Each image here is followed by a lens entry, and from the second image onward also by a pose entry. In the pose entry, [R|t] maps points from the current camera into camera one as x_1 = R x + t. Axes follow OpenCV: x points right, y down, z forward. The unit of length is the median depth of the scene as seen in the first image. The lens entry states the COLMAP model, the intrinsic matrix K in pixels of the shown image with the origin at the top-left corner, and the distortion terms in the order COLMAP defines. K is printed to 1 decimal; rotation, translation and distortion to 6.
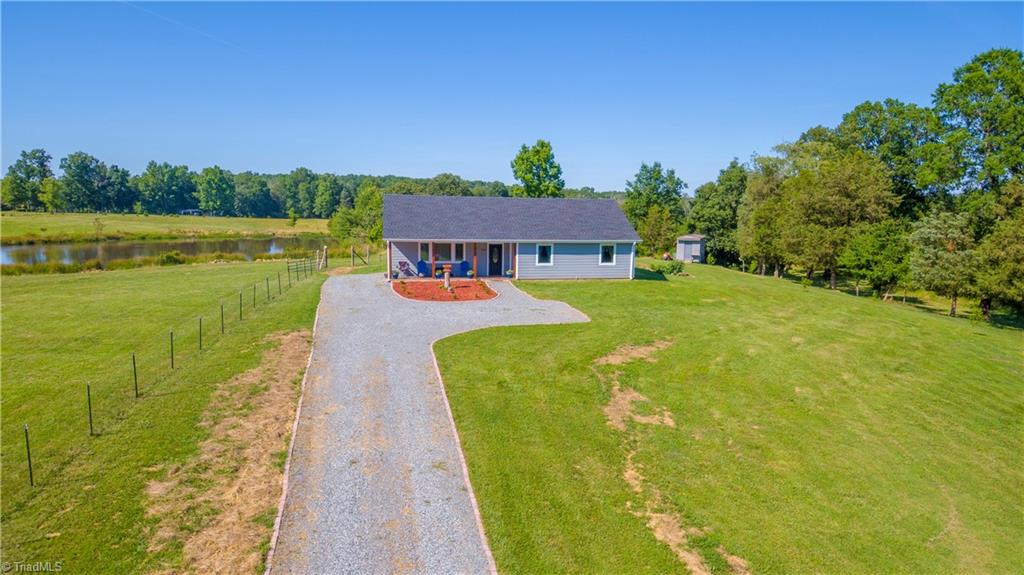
lens RADIAL K [[603.6, 0, 512.0], [0, 603.6, 287.5], [0, 0, 1]] dist [0.097365, -0.127683]
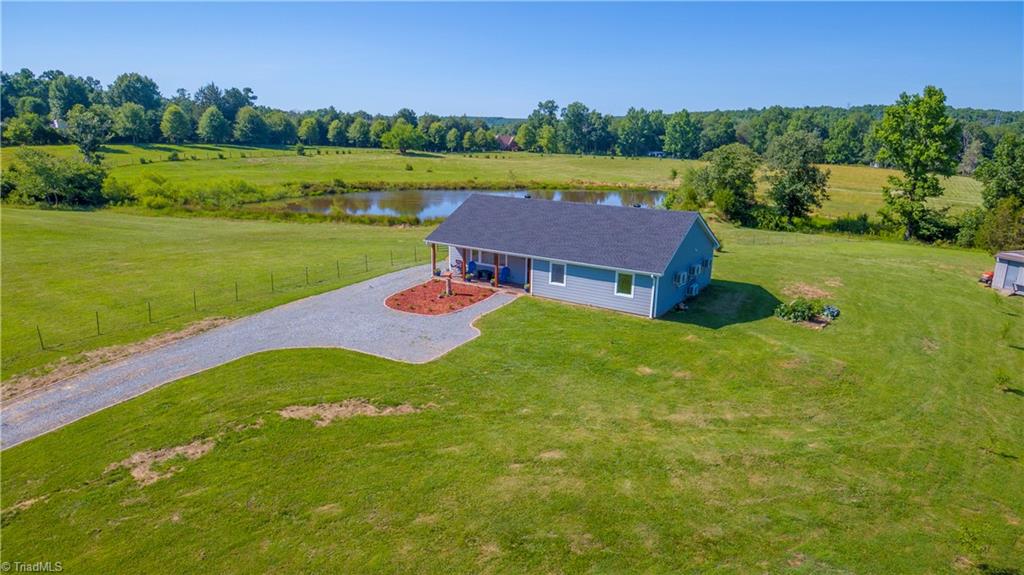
lens RADIAL K [[603.6, 0, 512.0], [0, 603.6, 287.5], [0, 0, 1]] dist [0.097365, -0.127683]
pose [[0.714423, 0.170040, -0.678739, 0.231142], [-0.099354, 0.984846, 0.142150, -0.057782], [0.692624, -0.034120, 0.720491, 0.105571]]
